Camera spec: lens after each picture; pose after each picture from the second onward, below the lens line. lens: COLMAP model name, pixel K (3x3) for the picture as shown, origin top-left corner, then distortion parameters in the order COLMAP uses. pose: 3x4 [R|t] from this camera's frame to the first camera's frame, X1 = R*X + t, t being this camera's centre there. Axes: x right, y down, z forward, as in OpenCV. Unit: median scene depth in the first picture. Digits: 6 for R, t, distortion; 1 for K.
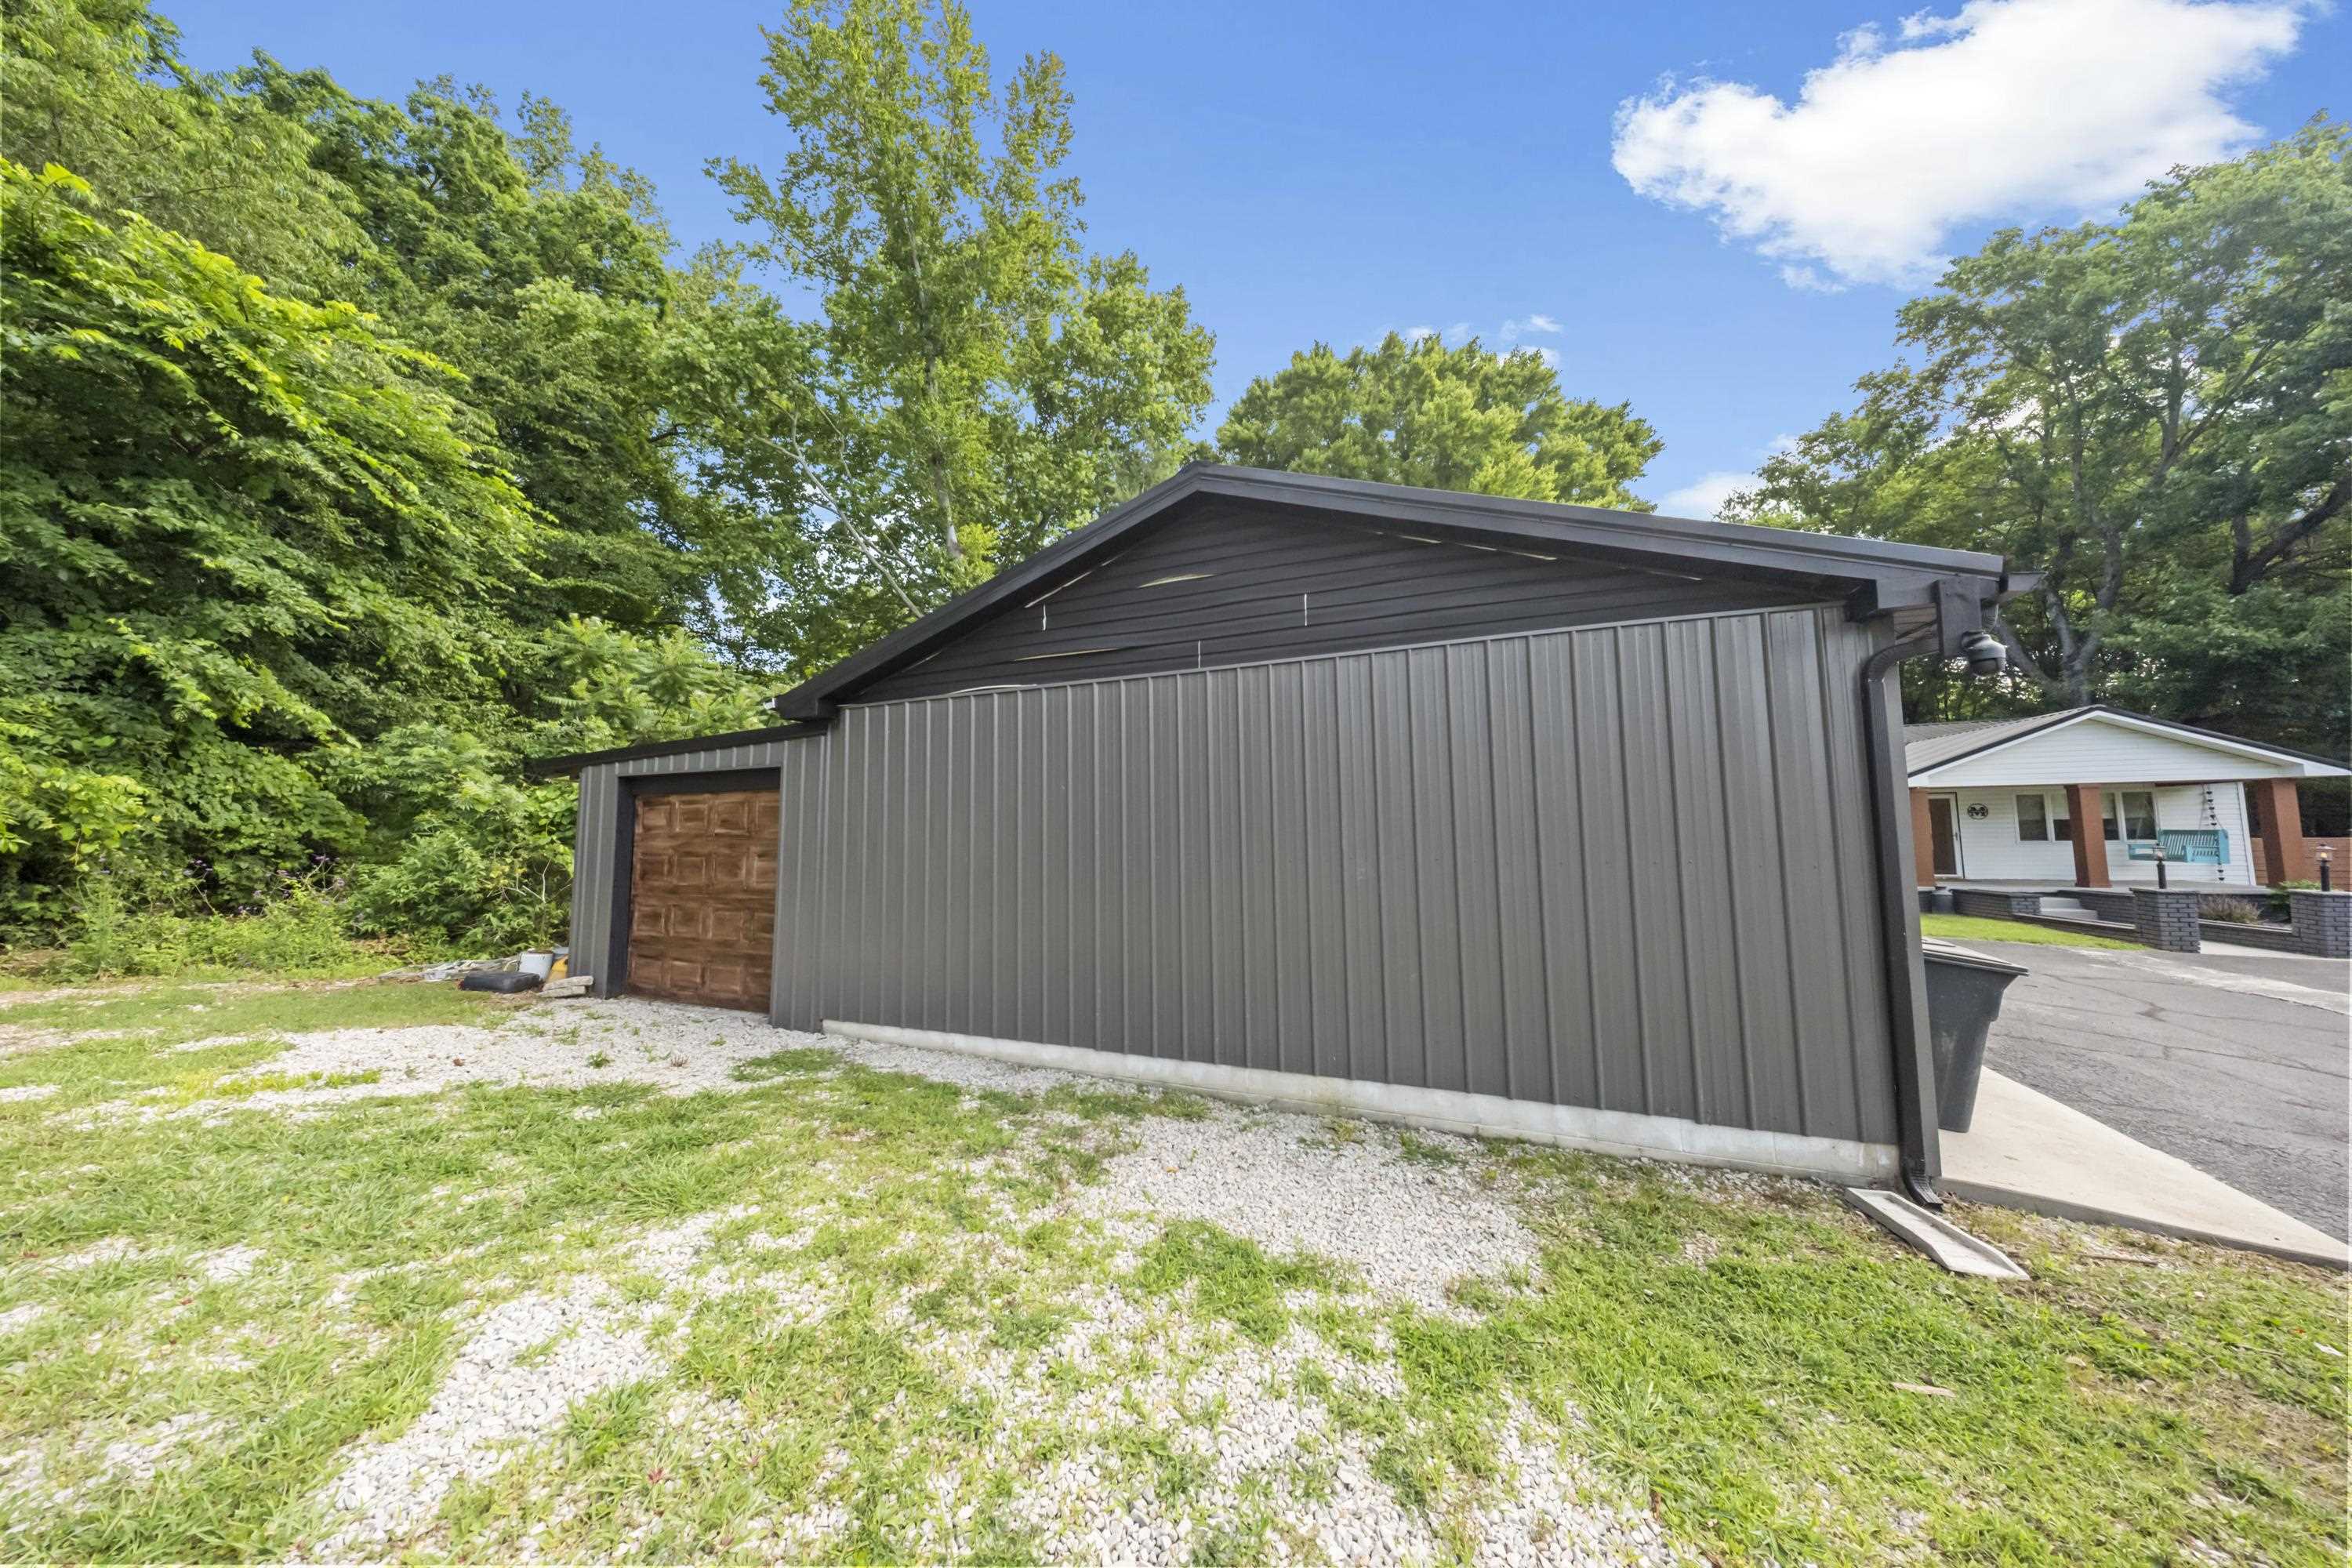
lens RADIAL K [[697.8, 0, 1156.9], [0, 697.8, 786.0], [0, 0, 1]] dist [-0.003367, -0.000289]
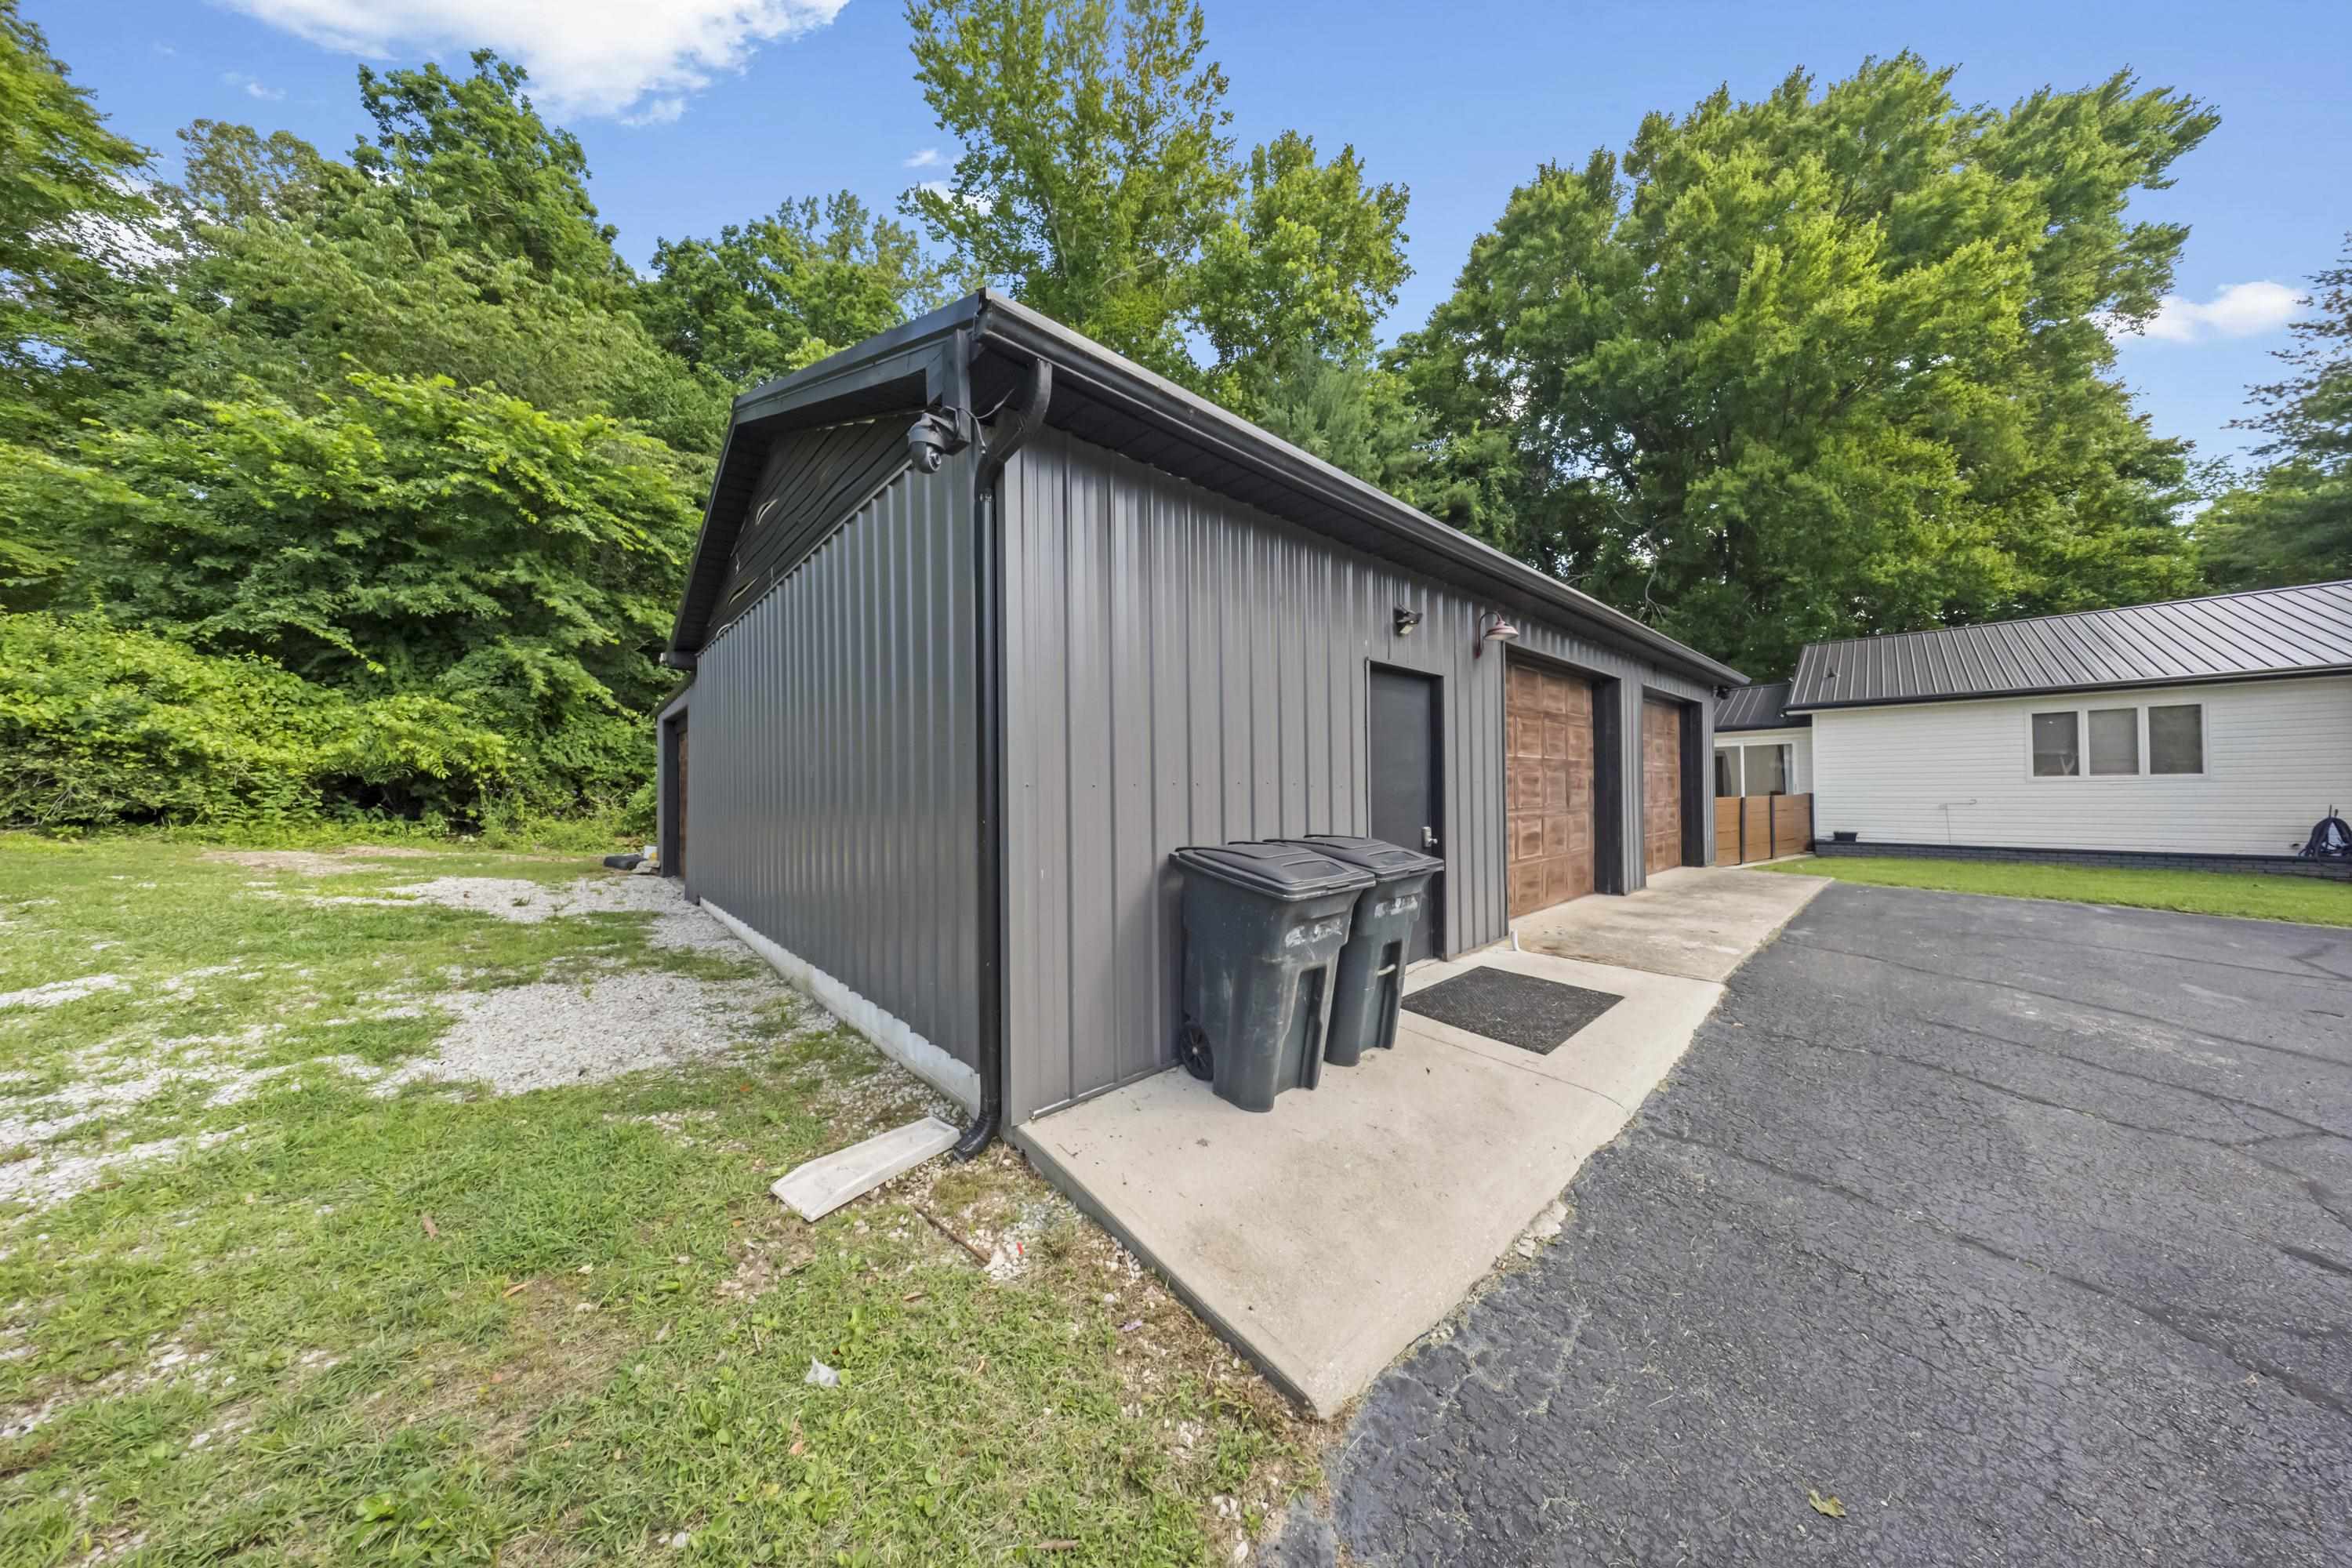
lens RADIAL K [[697.8, 0, 1158.8], [0, 697.8, 772.4], [0, 0, 1]] dist [-0.003367, -0.000289]
pose [[0.900069, -0.010211, -0.435627, 0.639211], [0.033702, 0.998362, 0.046233, 0.051030], [0.434442, -0.056294, 0.898939, 0.149137]]
